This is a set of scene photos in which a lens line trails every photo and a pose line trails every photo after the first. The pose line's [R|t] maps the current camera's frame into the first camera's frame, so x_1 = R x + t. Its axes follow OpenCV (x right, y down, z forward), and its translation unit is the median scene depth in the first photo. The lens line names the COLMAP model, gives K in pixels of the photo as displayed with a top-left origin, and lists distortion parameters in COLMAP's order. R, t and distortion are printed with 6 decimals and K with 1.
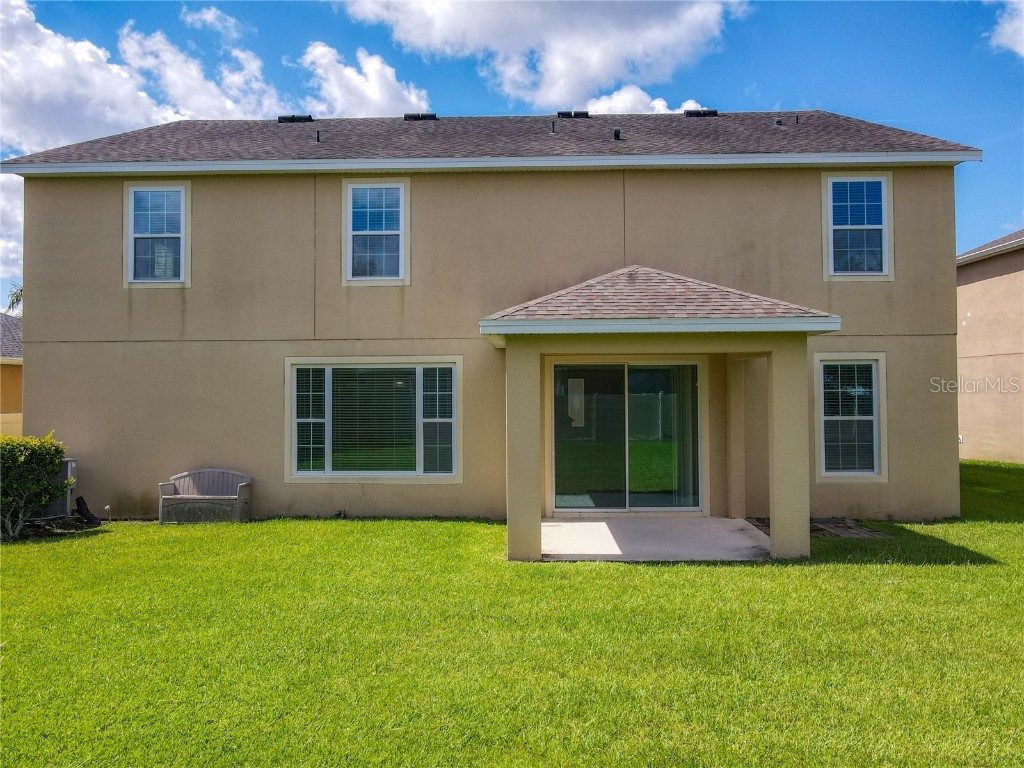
lens RADIAL K [[806.8, 0, 492.3], [0, 806.8, 355.9], [0, 0, 1]] dist [0.005578, 0.001260]
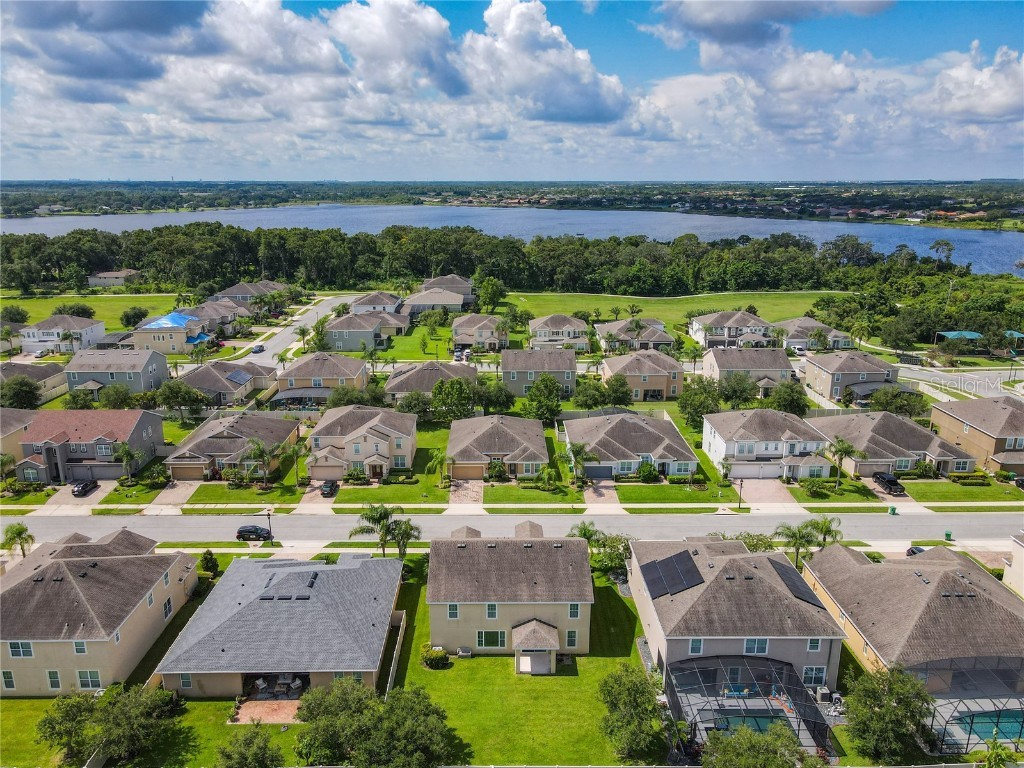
lens RADIAL K [[752.8, 0, 505.1], [0, 752.8, 383.4], [0, 0, 1]] dist [0.005579, 0.006488]
pose [[0.999337, -0.003358, 0.036243, -0.243279], [-0.007365, 0.956481, 0.291702, -3.349188], [-0.035645, -0.291775, 0.955823, -3.752390]]
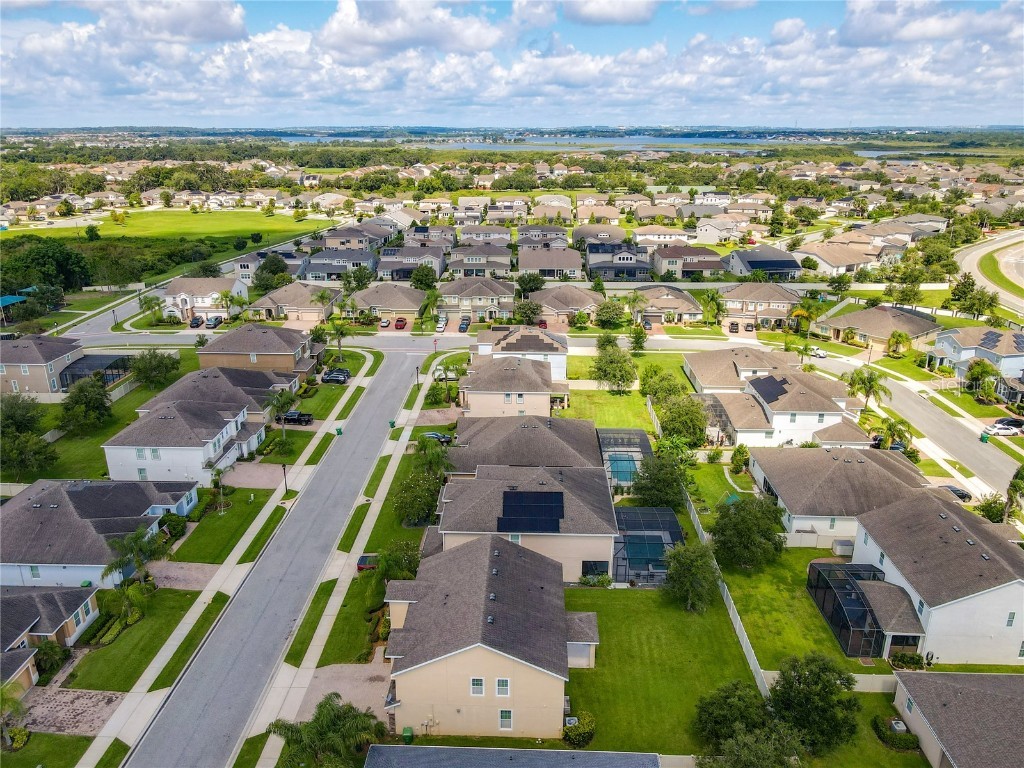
lens RADIAL K [[752.8, 0, 505.1], [0, 752.8, 383.4], [0, 0, 1]] dist [0.005579, 0.006488]
pose [[0.012554, -0.317414, 0.948204, -4.191909], [-0.035843, 0.947526, 0.317662, -3.218184], [-0.999279, -0.037975, 0.000519, 1.441957]]
